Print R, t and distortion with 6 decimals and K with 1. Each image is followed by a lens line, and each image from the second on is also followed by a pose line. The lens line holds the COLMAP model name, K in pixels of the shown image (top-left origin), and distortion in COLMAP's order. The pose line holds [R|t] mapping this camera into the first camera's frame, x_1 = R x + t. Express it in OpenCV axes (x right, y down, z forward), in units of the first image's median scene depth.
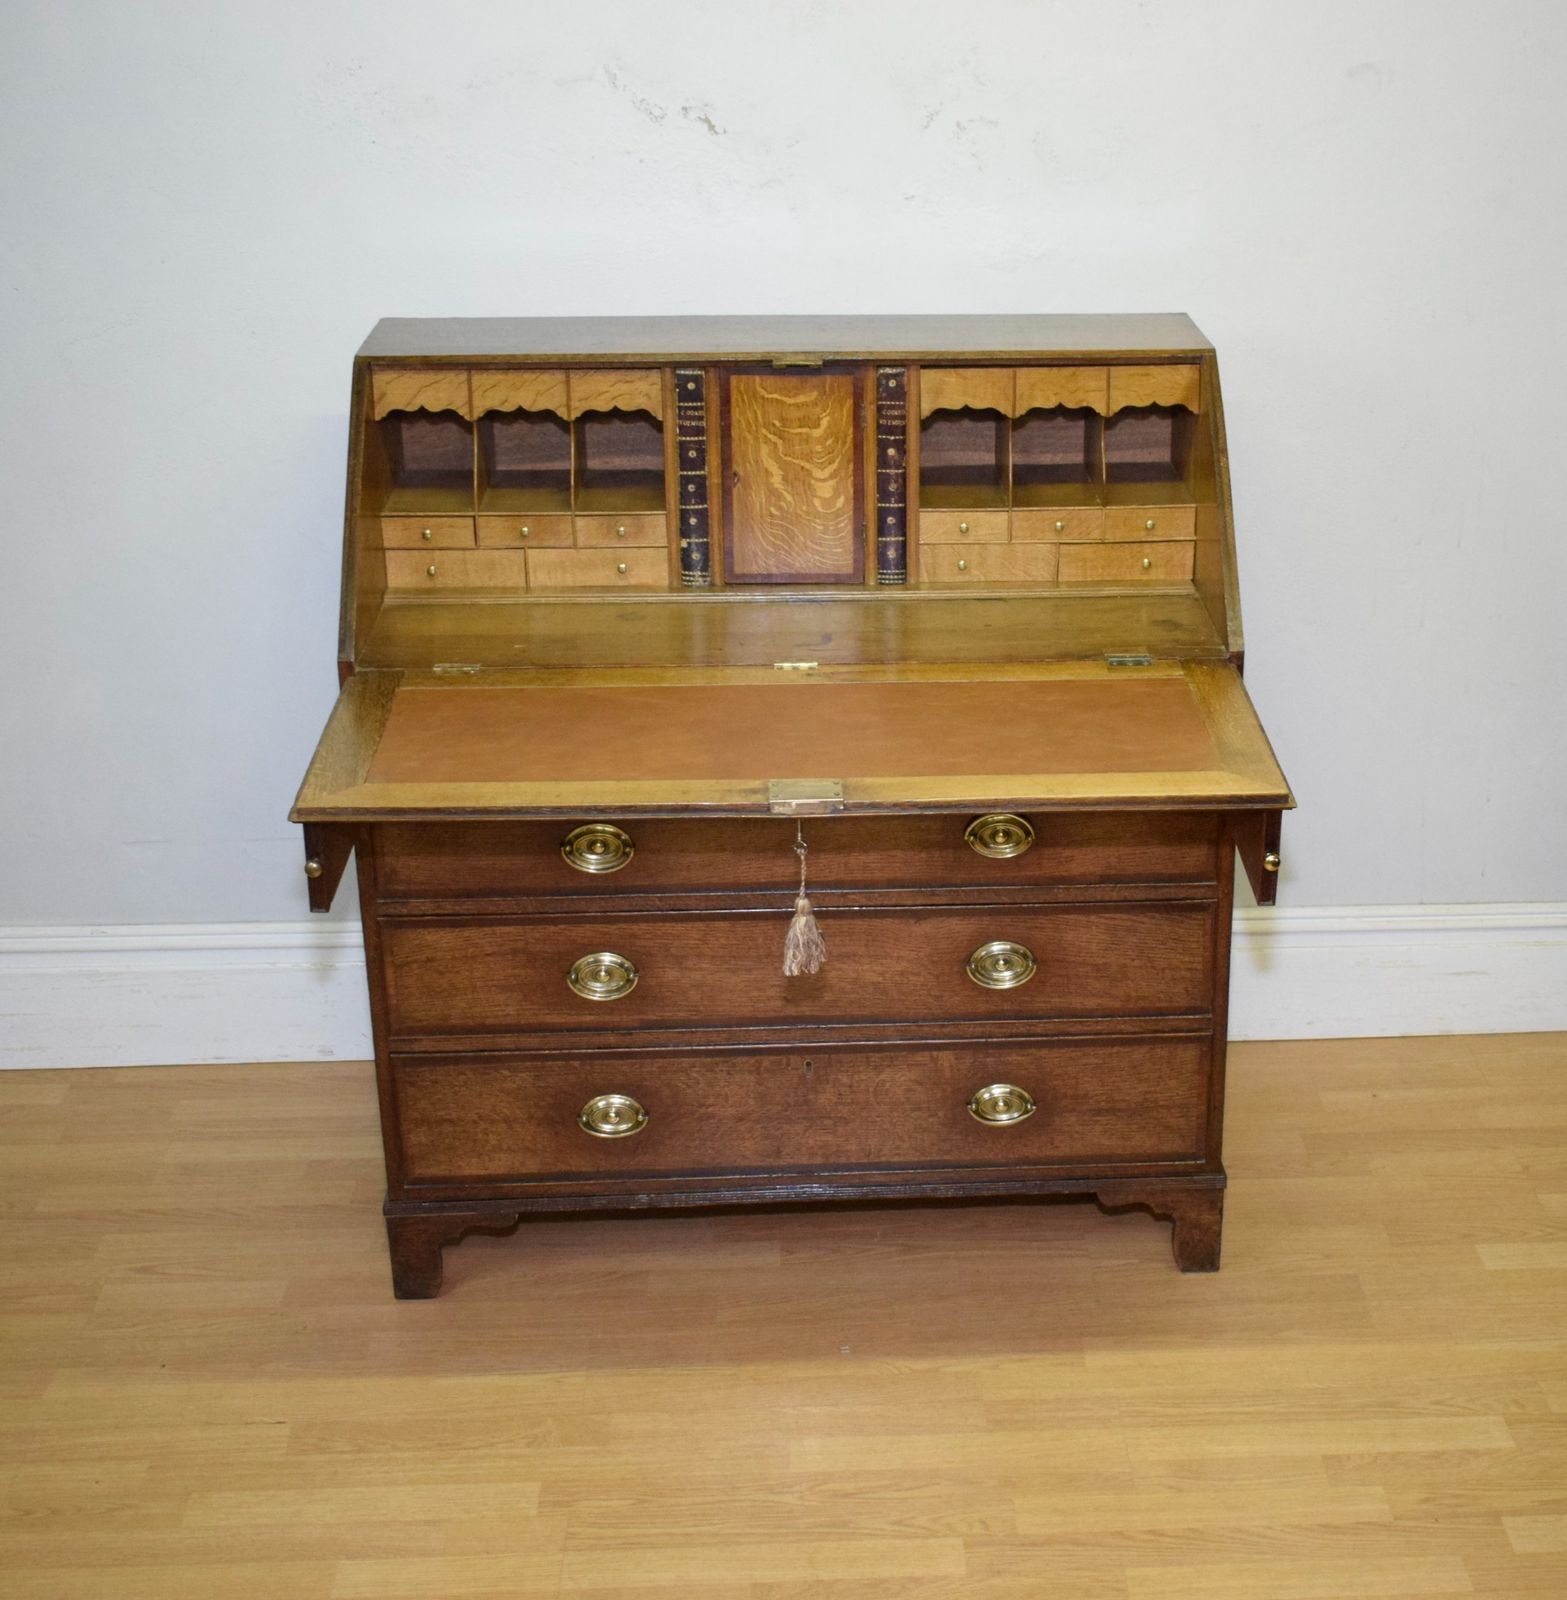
lens RADIAL K [[2549.6, 0, 986.0], [0, 2549.6, 805.8], [0, 0, 1]] dist [-0.017238, -0.001780]
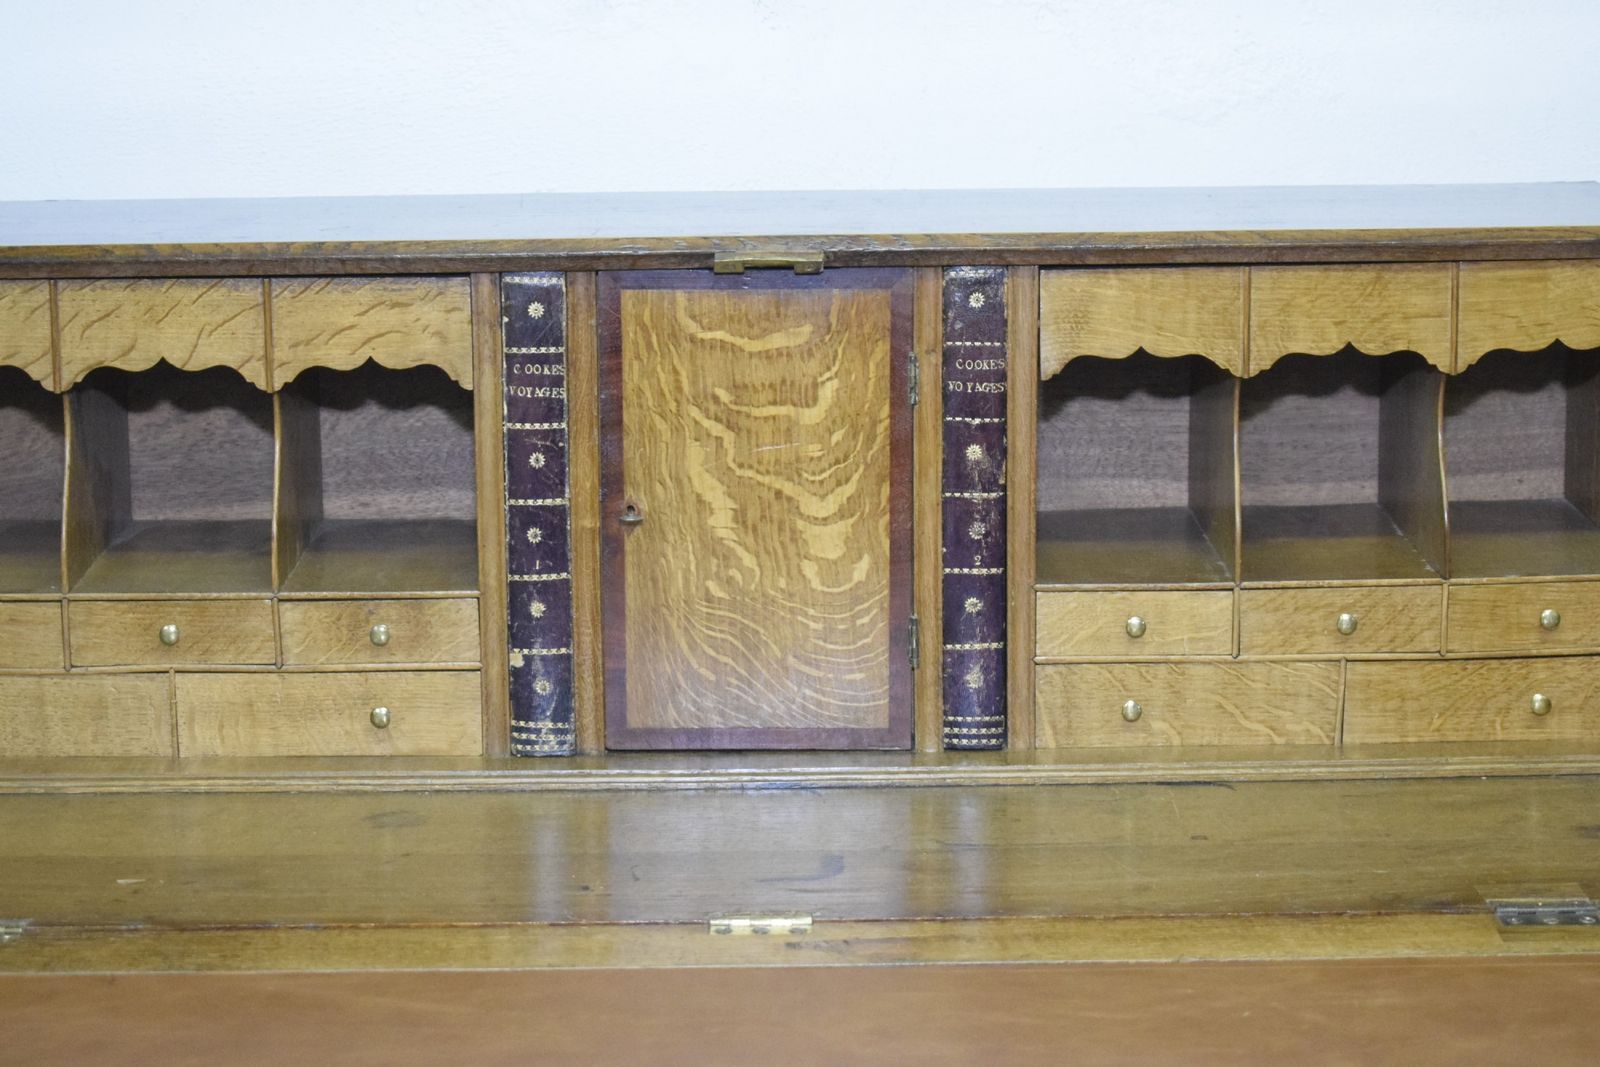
lens RADIAL K [[3629.8, 0, 799.6], [0, 3629.8, 534.1], [0, 0, 1]] dist [-0.025119, -0.089897]
pose [[0.997909, -0.006786, -0.064279, -0.026785], [-0.004689, 0.984253, -0.176706, -0.011361], [0.064466, 0.176638, 0.982163, 0.367092]]
